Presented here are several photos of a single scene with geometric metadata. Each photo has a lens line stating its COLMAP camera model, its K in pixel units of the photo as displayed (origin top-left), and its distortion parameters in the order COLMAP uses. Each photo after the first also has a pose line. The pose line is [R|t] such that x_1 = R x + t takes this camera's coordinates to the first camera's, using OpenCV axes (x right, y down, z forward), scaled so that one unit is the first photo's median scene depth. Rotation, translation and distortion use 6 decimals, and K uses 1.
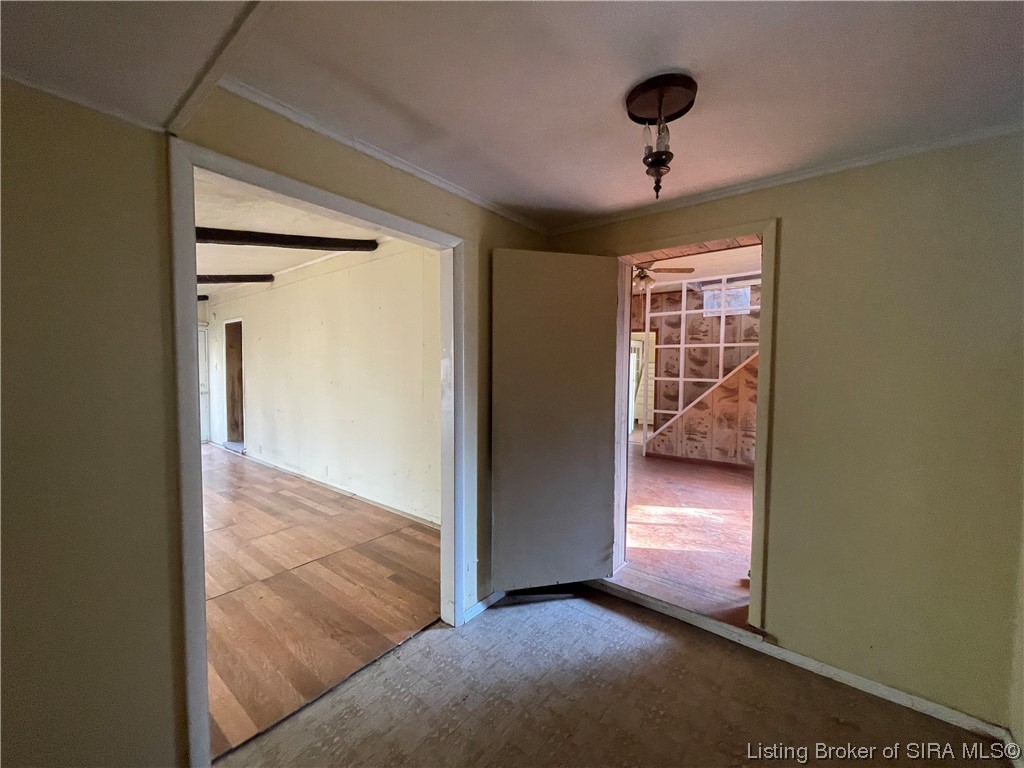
lens RADIAL K [[412.7, 0, 506.3], [0, 412.7, 384.9], [0, 0, 1]] dist [0.000592, 0.000032]
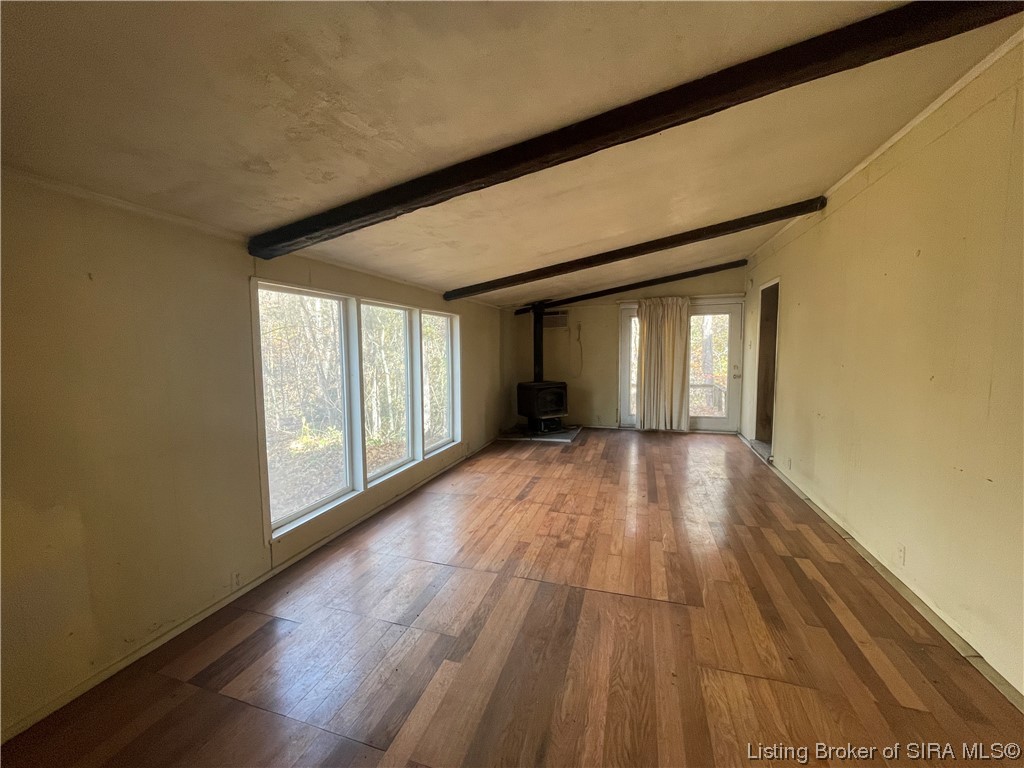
lens RADIAL K [[416.5, 0, 502.8], [0, 416.5, 380.7], [0, 0, 1]] dist [-0.000988, 0.000084]
pose [[0.355793, 0.071735, -0.931807, -0.159764], [-0.031824, 0.997401, 0.064634, -0.019138], [0.934023, 0.006658, 0.357152, 0.383400]]
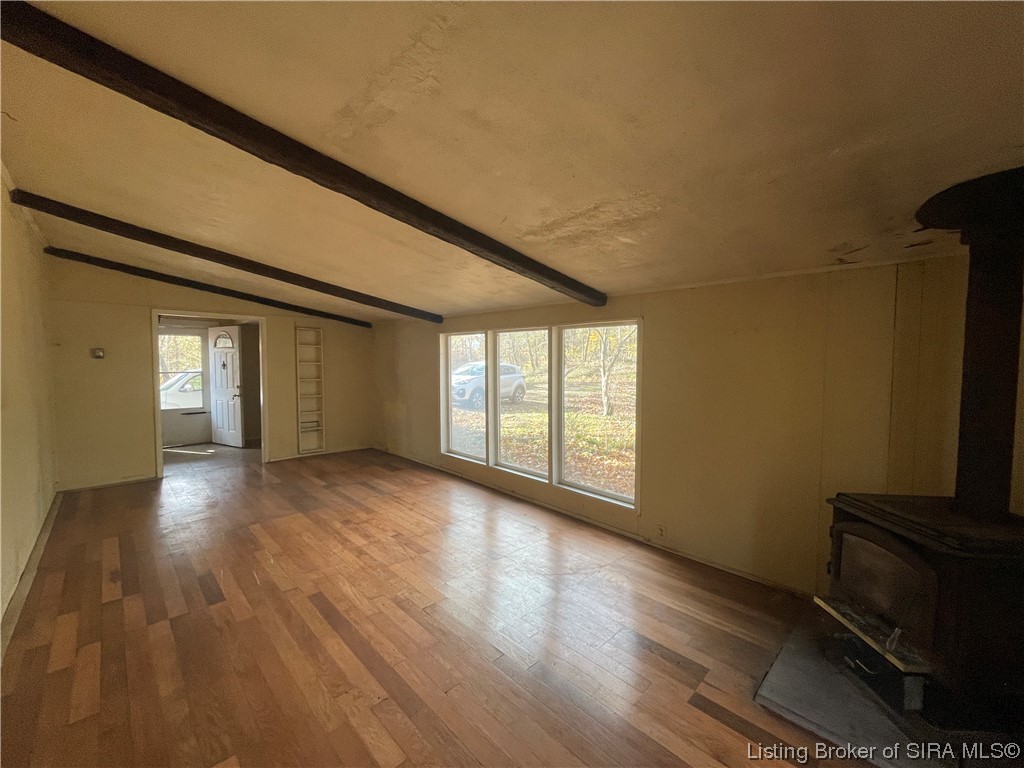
lens RADIAL K [[416.5, 0, 502.8], [0, 416.5, 380.7], [0, 0, 1]] dist [-0.000988, 0.000084]
pose [[-0.992140, -0.012861, 0.124470, -1.085477], [-0.001277, 0.995693, 0.092702, -0.074485], [-0.125126, 0.091814, -0.987883, 1.412329]]
